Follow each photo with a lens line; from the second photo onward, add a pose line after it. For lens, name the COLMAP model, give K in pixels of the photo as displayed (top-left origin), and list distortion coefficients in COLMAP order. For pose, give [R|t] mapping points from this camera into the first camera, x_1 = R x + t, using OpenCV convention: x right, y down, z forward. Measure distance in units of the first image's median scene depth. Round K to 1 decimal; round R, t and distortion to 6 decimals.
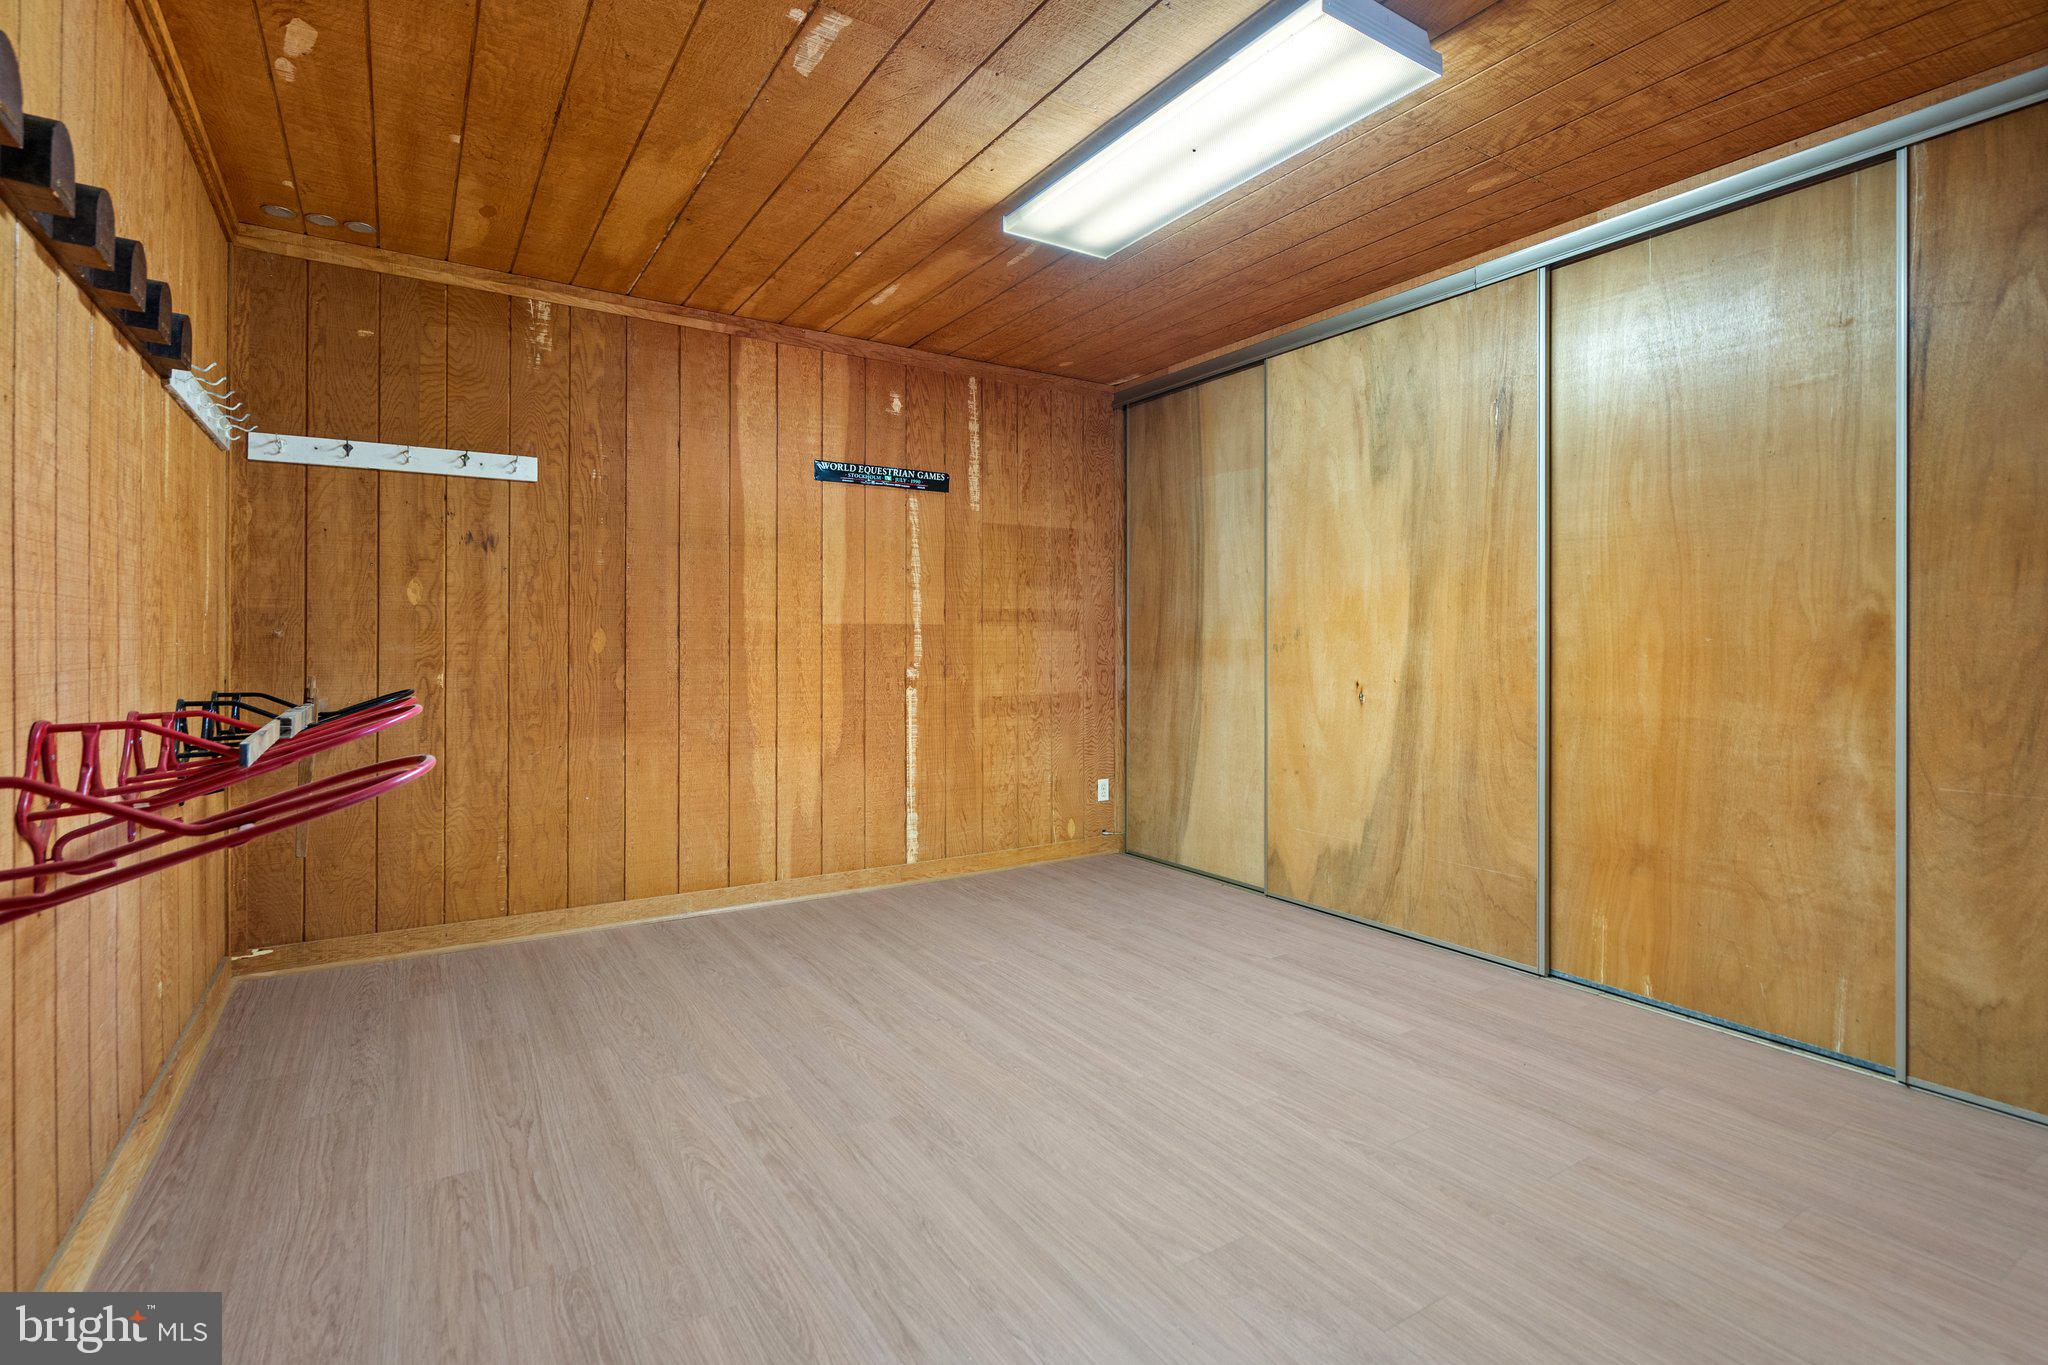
lens RADIAL K [[966.7, 0, 1022.0], [0, 966.7, 643.8], [0, 0, 1]] dist [-0.001267, 0.000127]
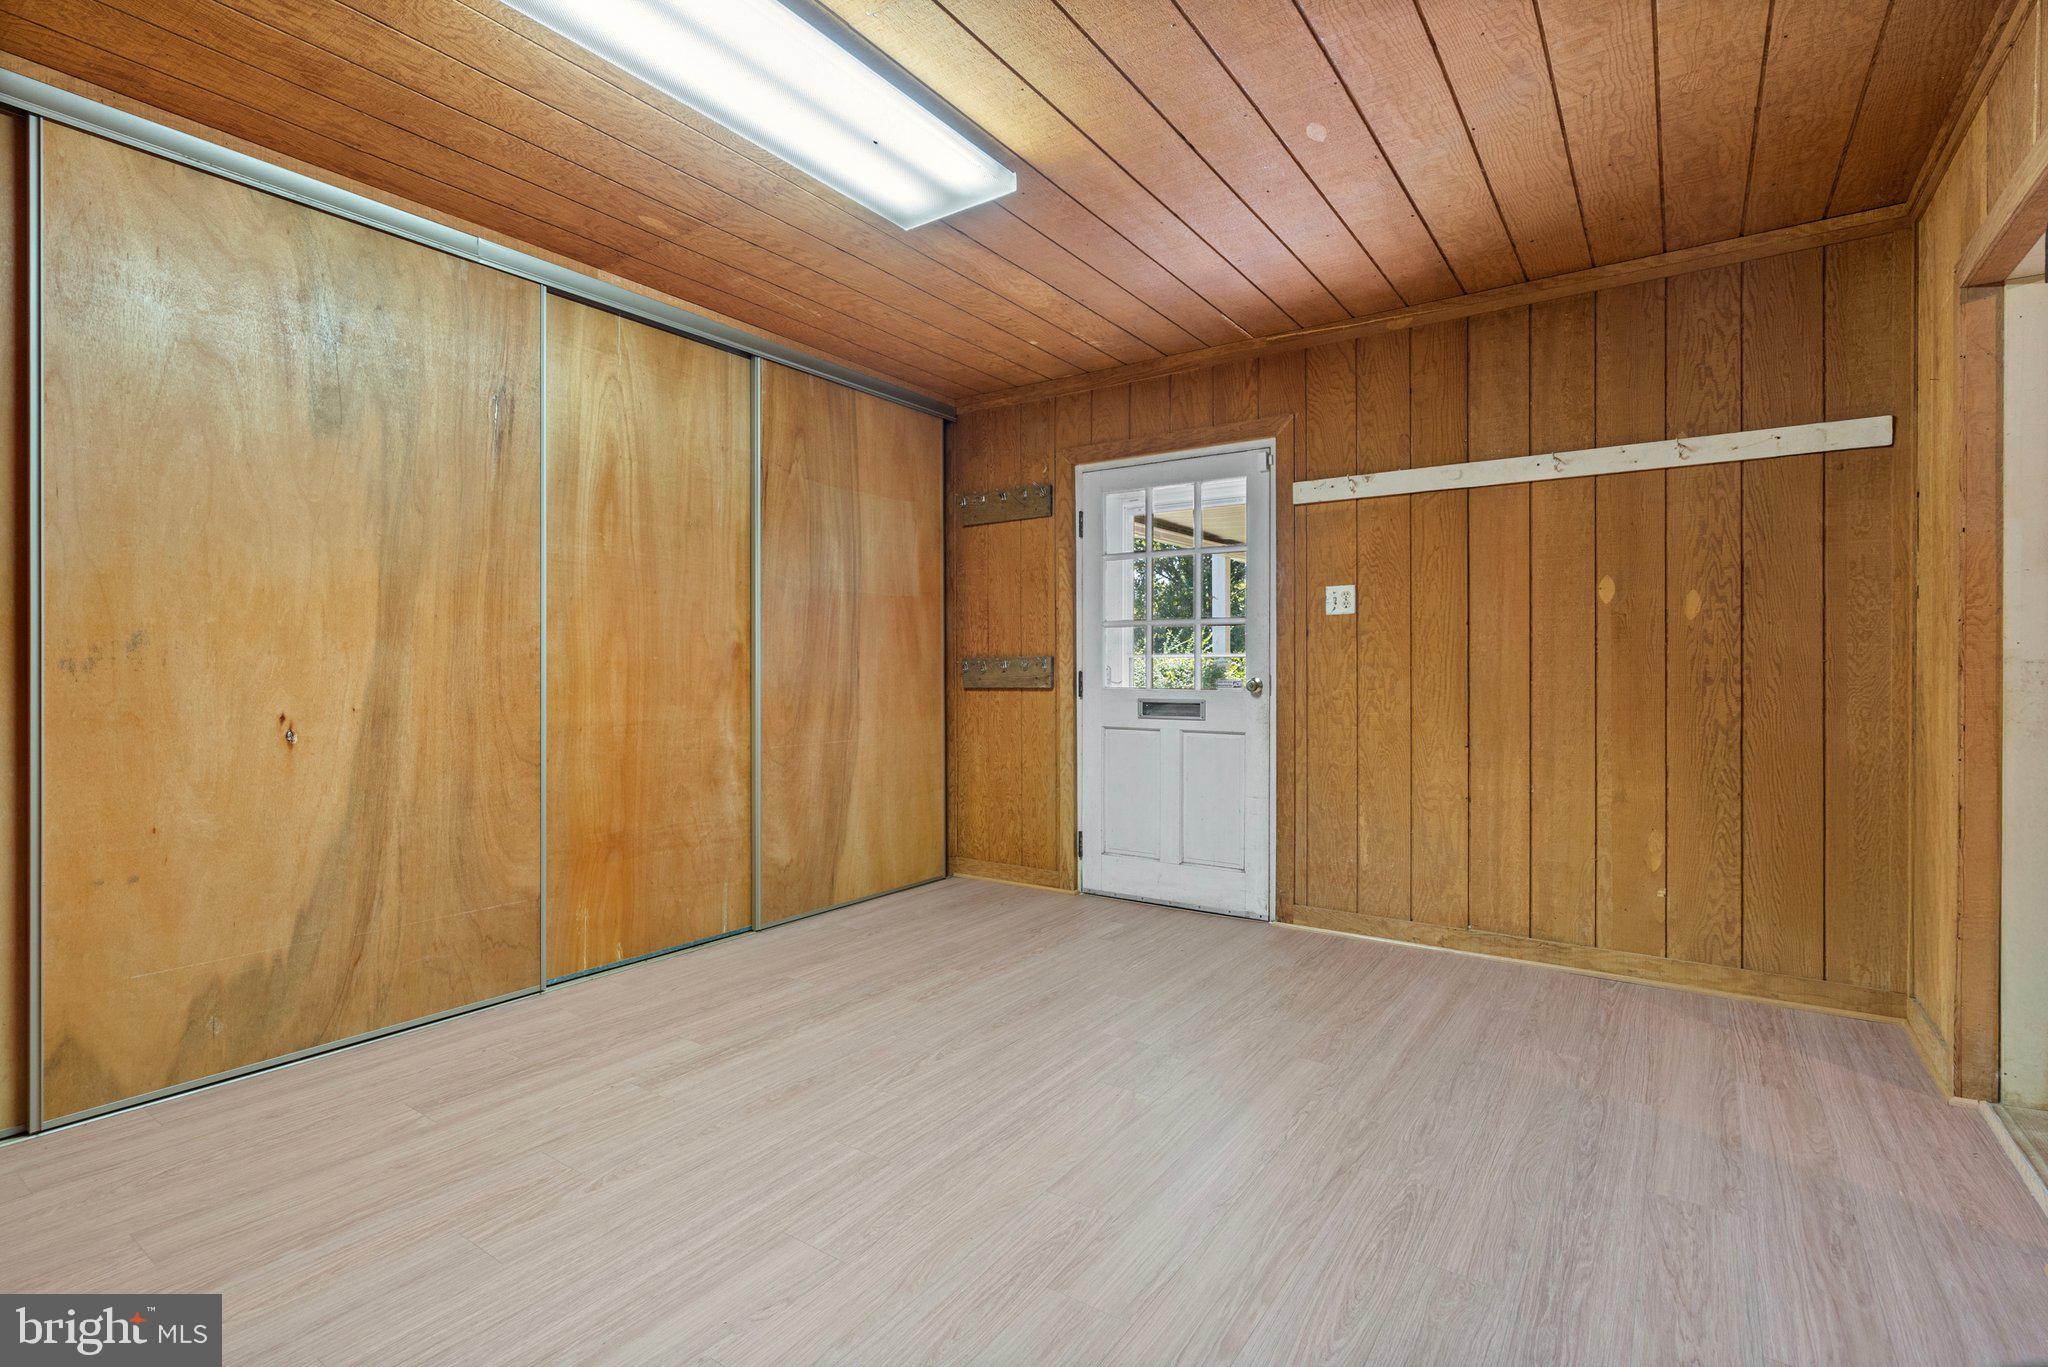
lens RADIAL K [[943.2, 0, 1021.0], [0, 943.2, 671.0], [0, 0, 1]] dist [-0.000300, -0.000290]
pose [[-0.373477, -0.006777, 0.927615, -0.542955], [-0.002239, 0.999977, 0.006404, 0.003173], [-0.927637, 0.000315, -0.373484, 0.882847]]
